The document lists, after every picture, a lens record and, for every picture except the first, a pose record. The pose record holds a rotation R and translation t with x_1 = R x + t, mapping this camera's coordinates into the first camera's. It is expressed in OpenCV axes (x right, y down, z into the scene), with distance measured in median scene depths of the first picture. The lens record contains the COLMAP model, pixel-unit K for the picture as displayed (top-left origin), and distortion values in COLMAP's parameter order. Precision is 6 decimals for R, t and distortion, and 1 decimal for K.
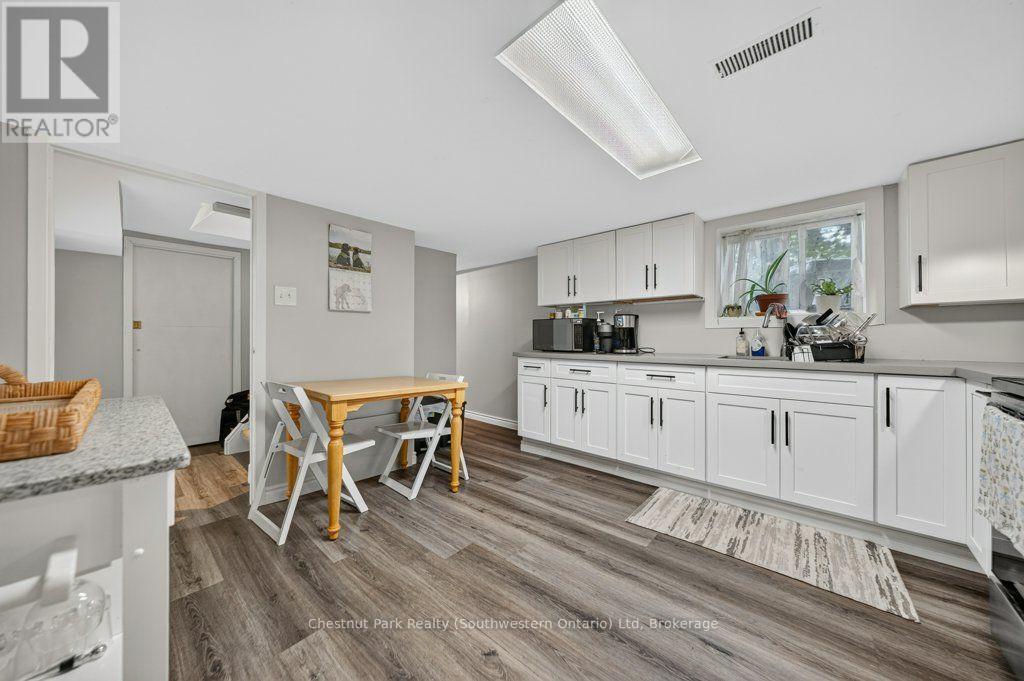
lens RADIAL K [[351.0, 0, 512.0], [0, 351.0, 340.5], [0, 0, 1]] dist [-0.000584, -0.000102]
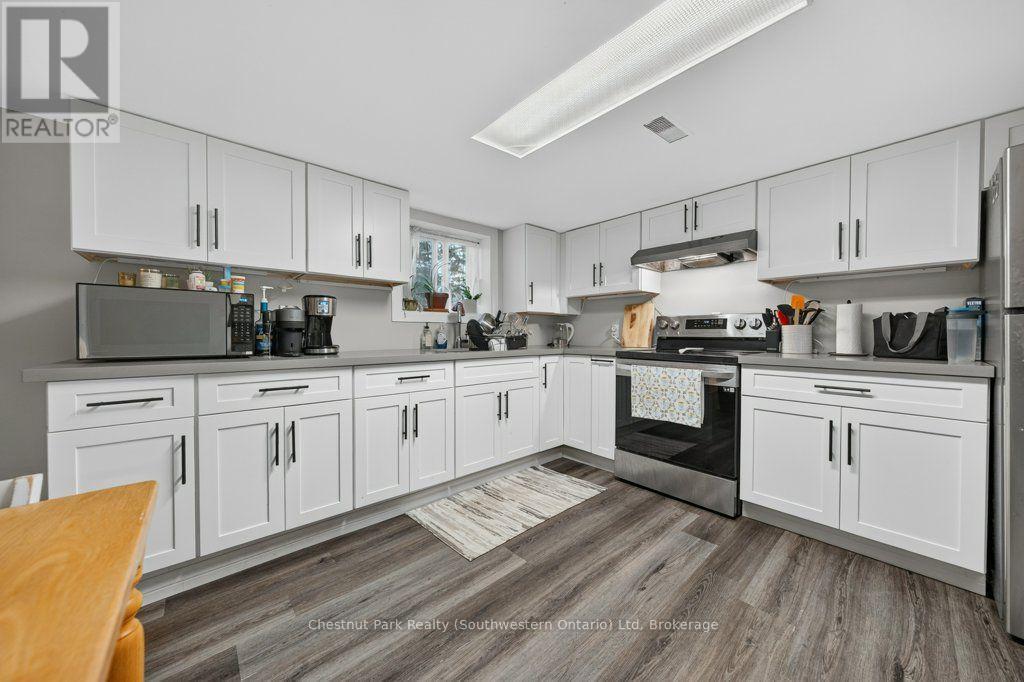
lens RADIAL K [[356.6, 0, 507.2], [0, 356.6, 342.5], [0, 0, 1]] dist [-0.000829, -0.000073]
pose [[0.124627, -0.019516, 0.992012, -0.432530], [0.007246, 0.999798, 0.018759, 0.005718], [-0.992177, 0.004850, 0.124743, 0.772576]]
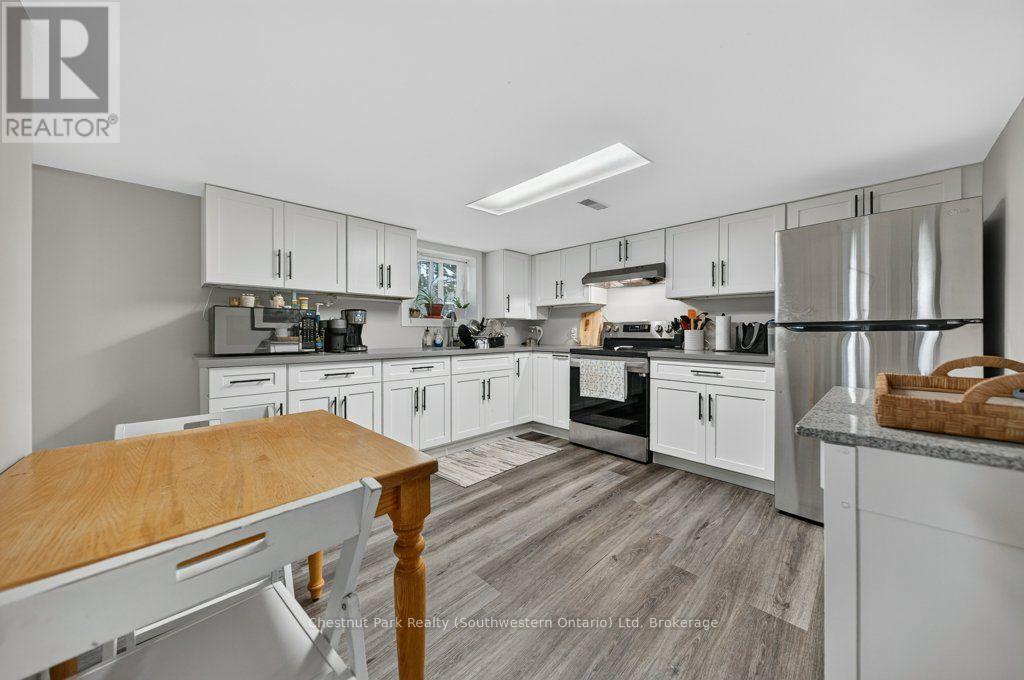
lens RADIAL K [[356.6, 0, 507.2], [0, 356.6, 341.5], [0, 0, 1]] dist [-0.000829, -0.000073]
pose [[0.074504, -0.022314, 0.996971, -0.824708], [0.007240, 0.999735, 0.021835, -0.009586], [-0.997194, 0.005592, 0.074646, 0.723874]]
